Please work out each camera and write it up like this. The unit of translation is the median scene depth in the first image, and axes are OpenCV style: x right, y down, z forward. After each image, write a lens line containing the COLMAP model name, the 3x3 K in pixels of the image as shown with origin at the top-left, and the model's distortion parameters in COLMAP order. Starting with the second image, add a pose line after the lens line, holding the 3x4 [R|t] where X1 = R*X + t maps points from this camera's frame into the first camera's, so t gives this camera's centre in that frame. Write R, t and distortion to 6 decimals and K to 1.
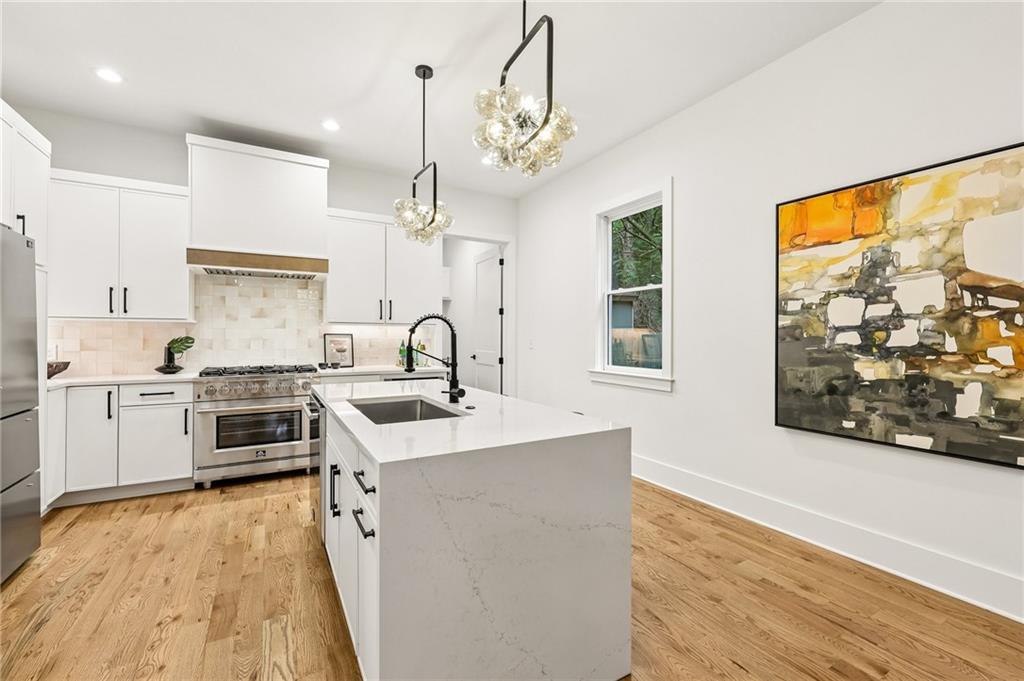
lens RADIAL K [[420.0, 0, 498.5], [0, 420.0, 333.2], [0, 0, 1]] dist [-0.000768, 0.000060]
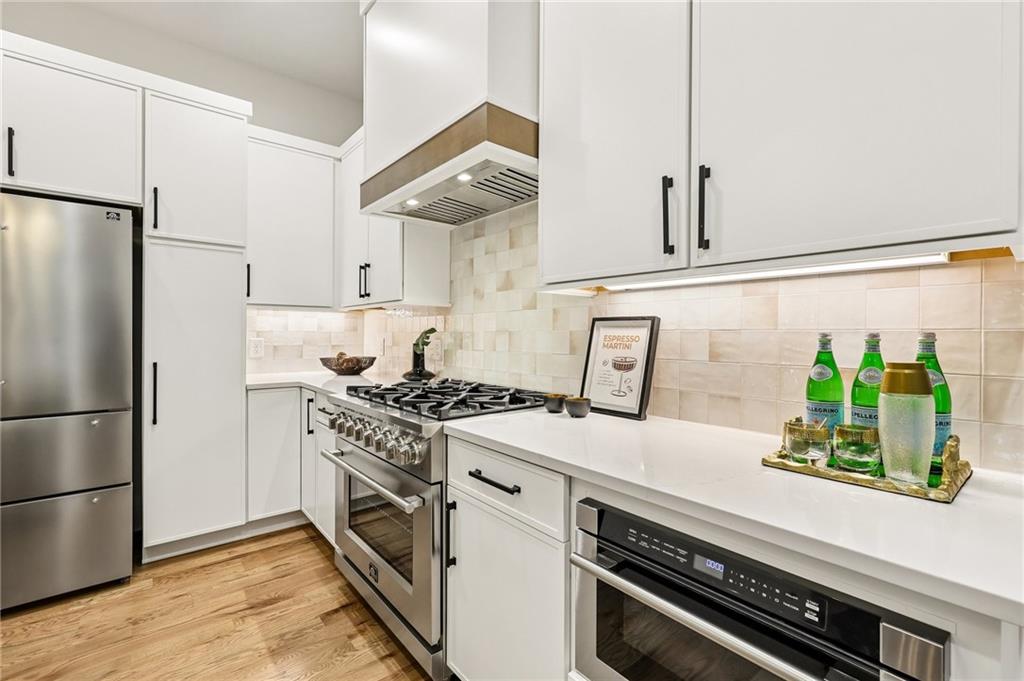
lens RADIAL K [[449.1, 0, 515.8], [0, 449.1, 337.2], [0, 0, 1]] dist [0.001234, 0.000749]
pose [[0.204094, 0.006865, -0.978927, -0.035083], [0.004495, 0.999958, 0.007950, 0.016238], [0.978941, -0.006023, 0.204055, 0.935805]]
